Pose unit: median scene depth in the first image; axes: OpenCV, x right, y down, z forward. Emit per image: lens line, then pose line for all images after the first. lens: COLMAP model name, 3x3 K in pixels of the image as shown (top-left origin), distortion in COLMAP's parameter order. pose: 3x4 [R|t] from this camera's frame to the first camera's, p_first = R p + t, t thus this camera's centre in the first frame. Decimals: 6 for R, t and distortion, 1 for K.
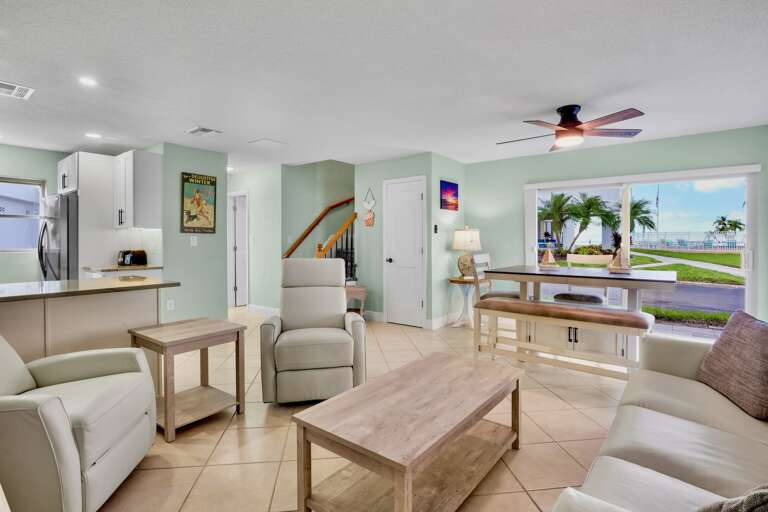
lens RADIAL K [[380.2, 0, 381.7], [0, 380.2, 243.5], [0, 0, 1]] dist [-0.018650, 0.000226]
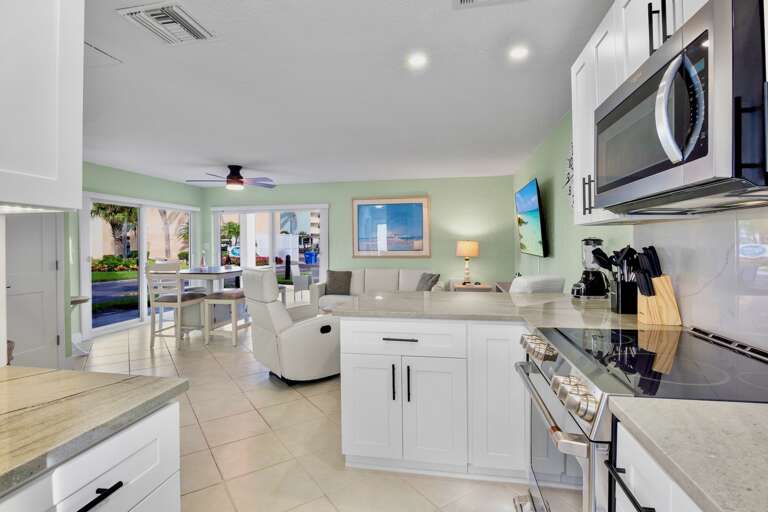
lens RADIAL K [[380.2, 0, 381.7], [0, 380.2, 243.5], [0, 0, 1]] dist [-0.018650, 0.000226]
pose [[-0.458373, 0.005394, 0.888744, -0.756120], [0.012827, 0.999918, 0.000547, -0.015814], [-0.888668, 0.011650, -0.458404, 0.731445]]
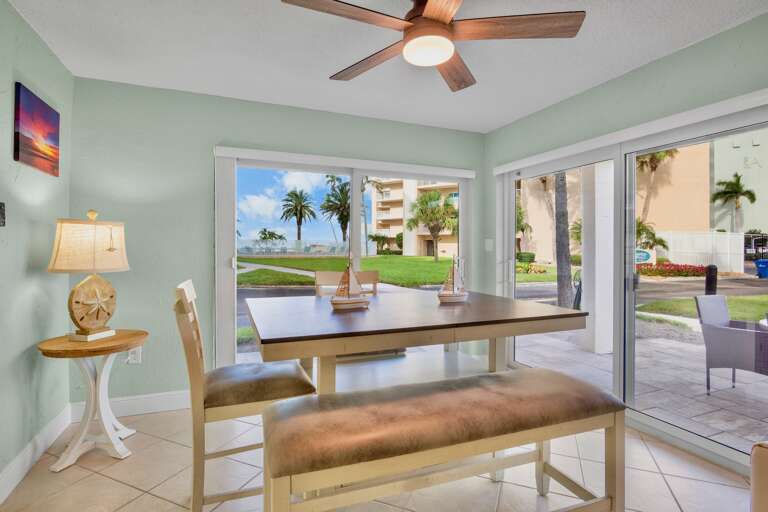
lens RADIAL K [[380.2, 0, 381.7], [0, 380.2, 243.5], [0, 0, 1]] dist [-0.018650, 0.000226]
pose [[0.491504, 0.011937, 0.870793, 0.017600], [0.002465, 0.999883, -0.015098, -0.005052], [-0.870872, 0.009567, 0.491417, 0.498519]]
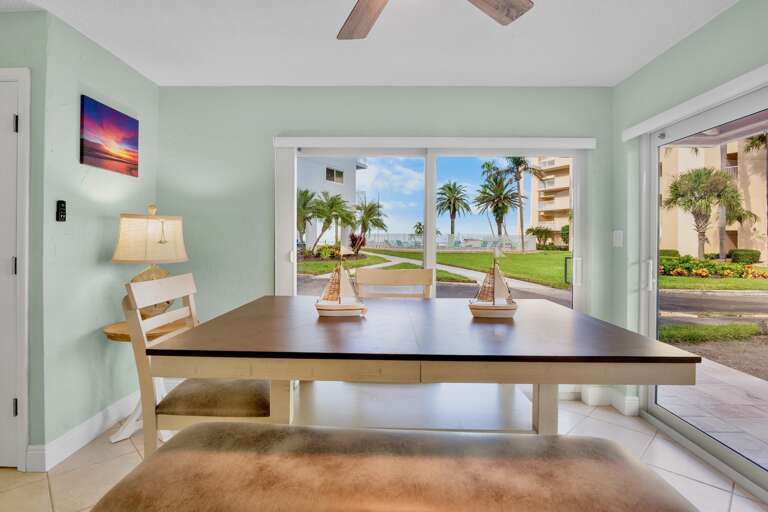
lens RADIAL K [[390.9, 0, 379.8], [0, 390.9, 238.8], [0, 0, 1]] dist [-0.017219, 0.000234]
pose [[0.797238, 0.010176, 0.603580, 0.155001], [-0.003568, 0.999920, -0.012145, -0.004692], [-0.603655, 0.007529, 0.797210, 0.448124]]
